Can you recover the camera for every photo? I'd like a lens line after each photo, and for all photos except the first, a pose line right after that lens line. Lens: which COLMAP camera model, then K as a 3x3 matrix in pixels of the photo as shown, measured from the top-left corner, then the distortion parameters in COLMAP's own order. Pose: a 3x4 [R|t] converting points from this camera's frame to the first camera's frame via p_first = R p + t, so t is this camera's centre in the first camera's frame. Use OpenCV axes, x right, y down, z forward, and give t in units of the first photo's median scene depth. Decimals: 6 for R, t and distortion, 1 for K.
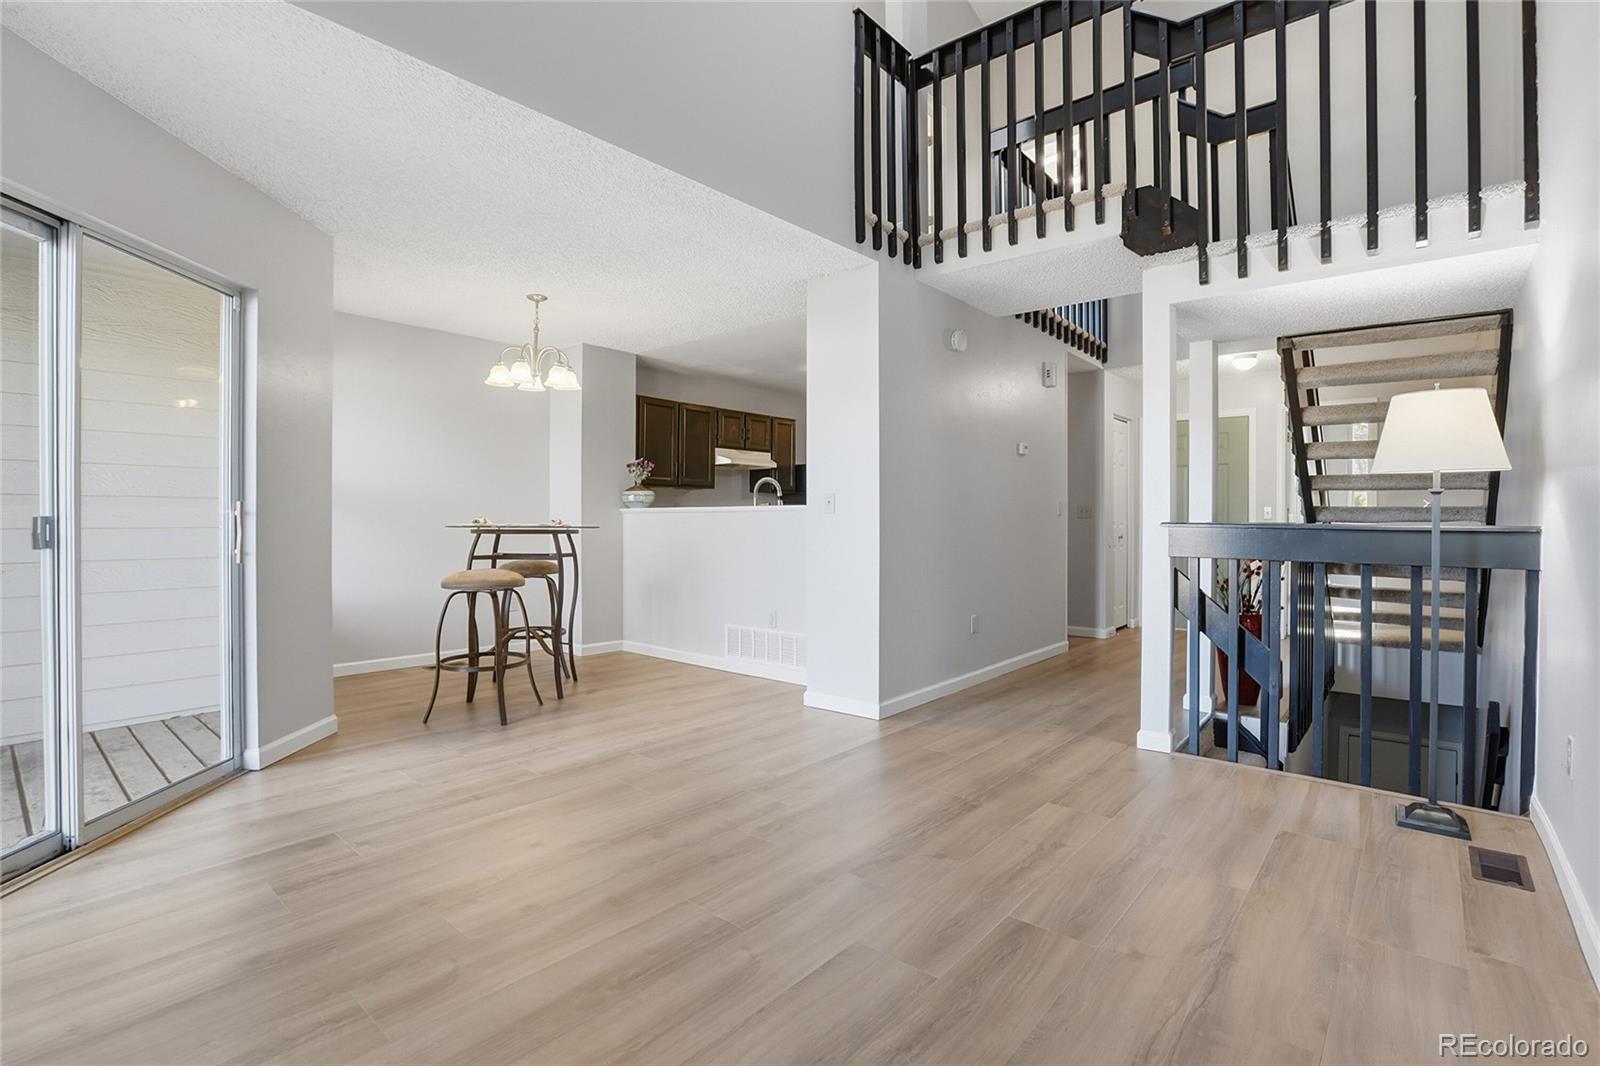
lens RADIAL K [[741.8, 0, 786.1], [0, 741.8, 528.4], [0, 0, 1]] dist [-0.032327, 0.004908]
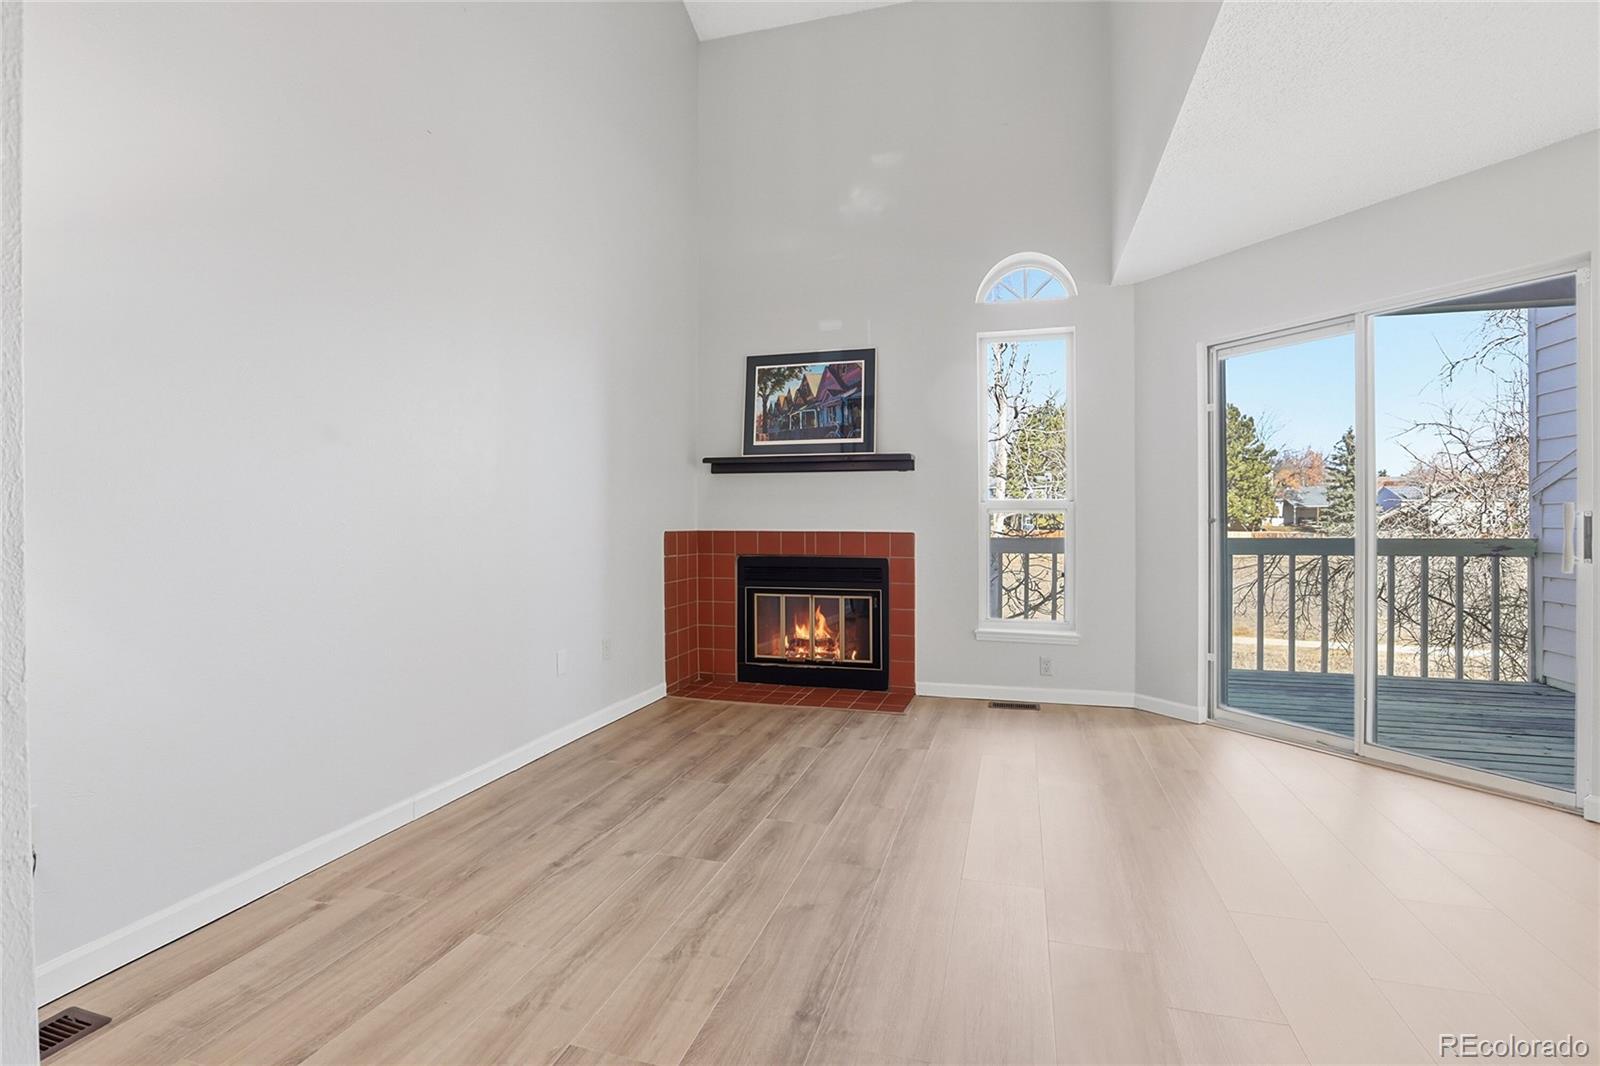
lens RADIAL K [[741.8, 0, 797.6], [0, 741.8, 525.5], [0, 0, 1]] dist [-0.032327, 0.004908]
pose [[-0.905779, 0.000042, -0.423751, 0.652087], [-0.005532, 0.999914, 0.011924, -0.019504], [0.423715, 0.013145, -0.905700, 1.970285]]
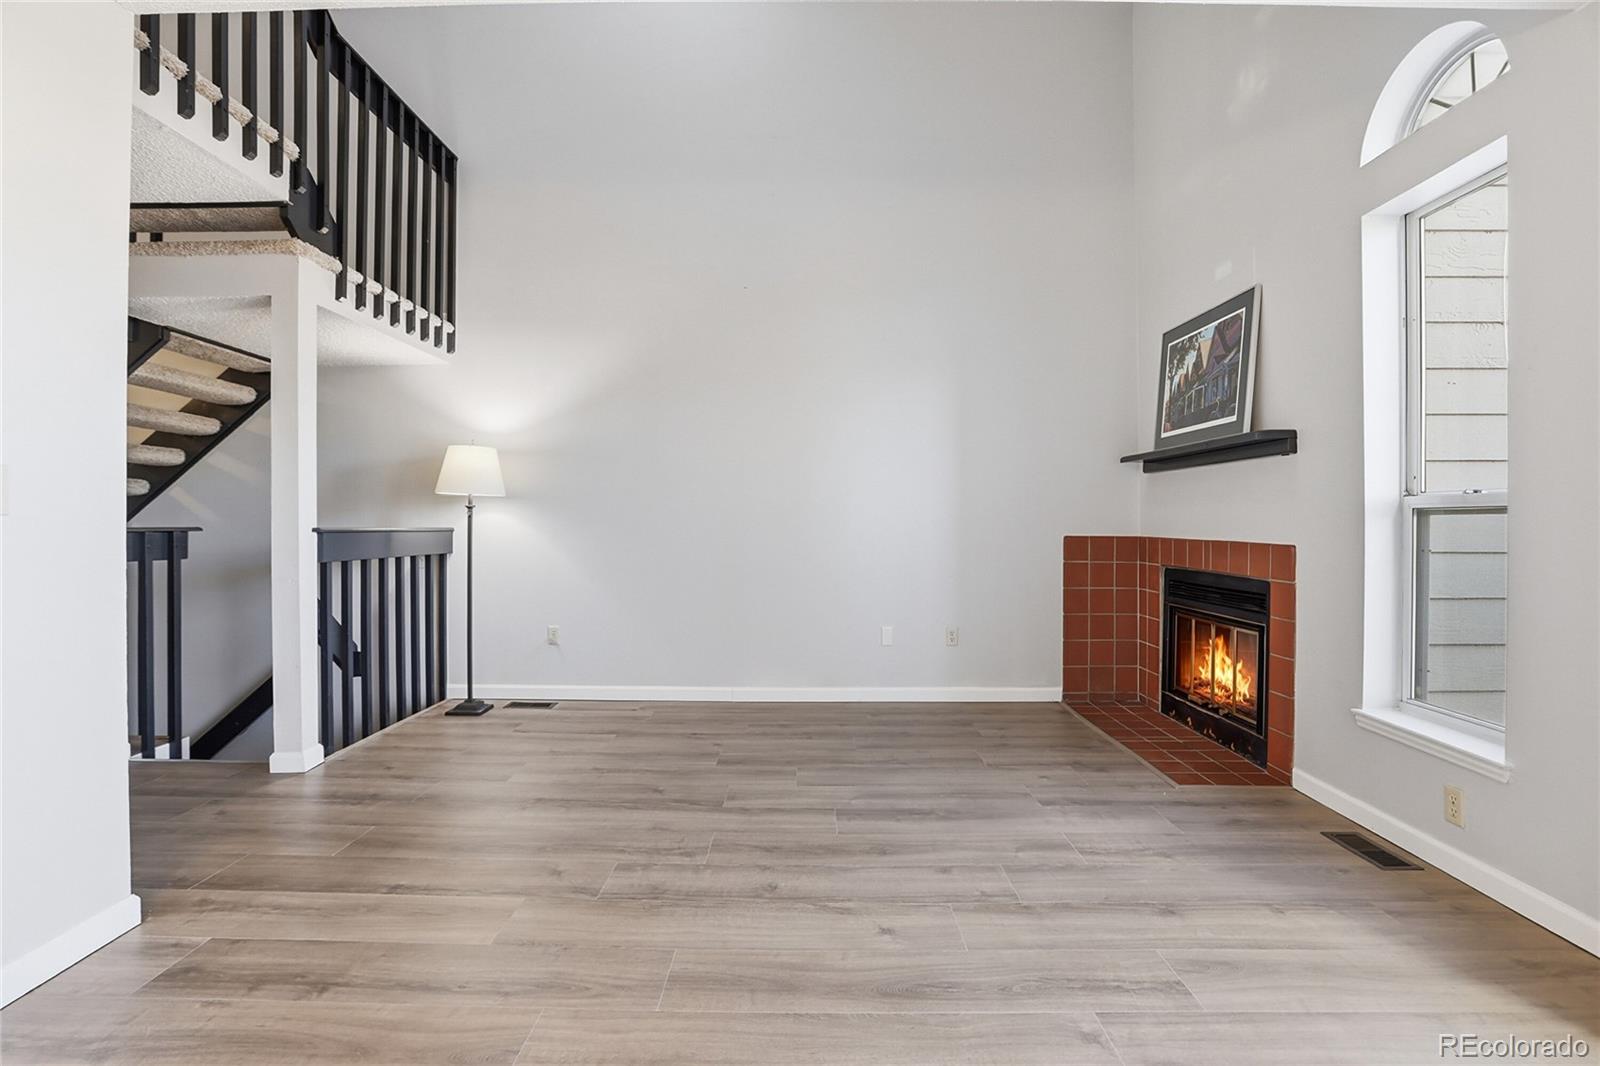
lens RADIAL K [[741.8, 0, 797.0], [0, 741.8, 527.4], [0, 0, 1]] dist [-0.032327, 0.004908]
pose [[-0.654103, -0.009409, 0.756347, -1.015822], [0.003743, 0.999870, 0.015675, -0.037151], [-0.756396, 0.013084, -0.653983, 1.832006]]
